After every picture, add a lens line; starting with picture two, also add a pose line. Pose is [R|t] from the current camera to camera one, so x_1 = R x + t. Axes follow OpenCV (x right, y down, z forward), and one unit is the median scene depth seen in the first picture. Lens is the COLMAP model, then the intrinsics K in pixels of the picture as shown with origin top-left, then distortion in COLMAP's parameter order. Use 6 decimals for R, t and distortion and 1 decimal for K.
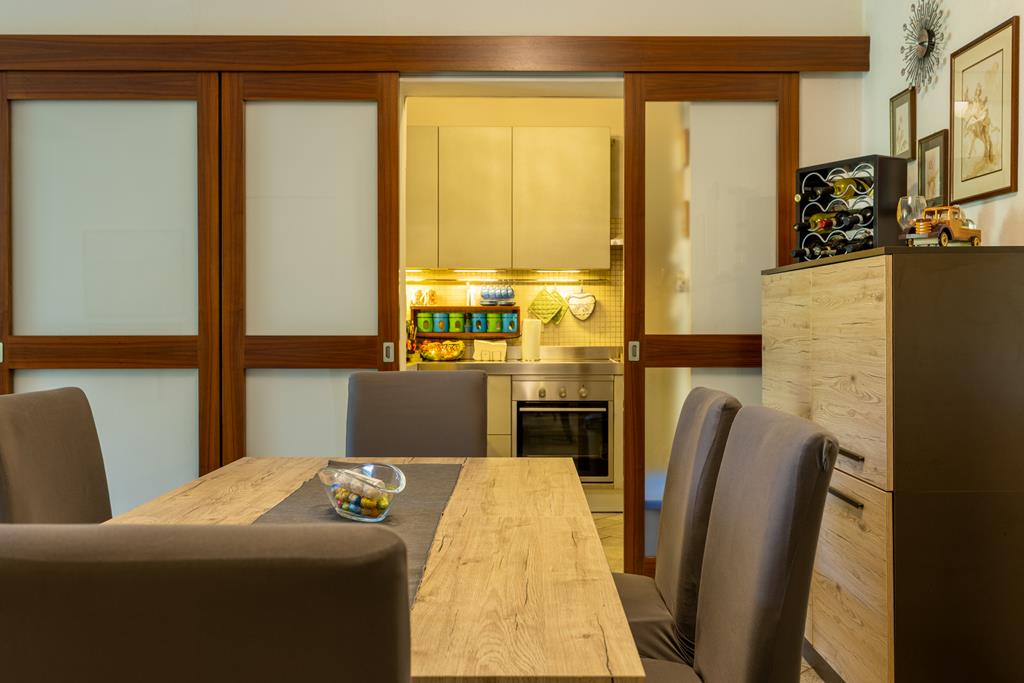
lens RADIAL K [[914.0, 0, 513.7], [0, 914.0, 340.2], [0, 0, 1]] dist [-0.000317, 0.000217]
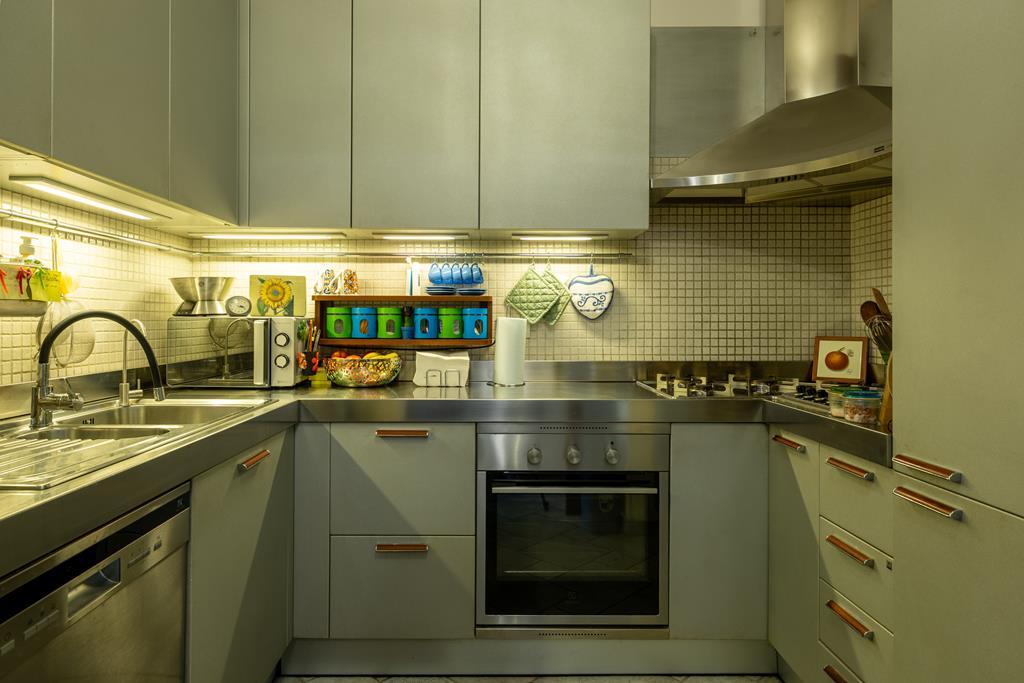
lens RADIAL K [[591.3, 0, 503.8], [0, 591.3, 335.4], [0, 0, 1]] dist [0.000886, -0.000357]
pose [[0.999527, 0.002053, 0.030699, 0.002584], [-0.002261, 0.999975, 0.006743, -0.013399], [-0.030685, -0.006809, 0.999506, 0.599109]]
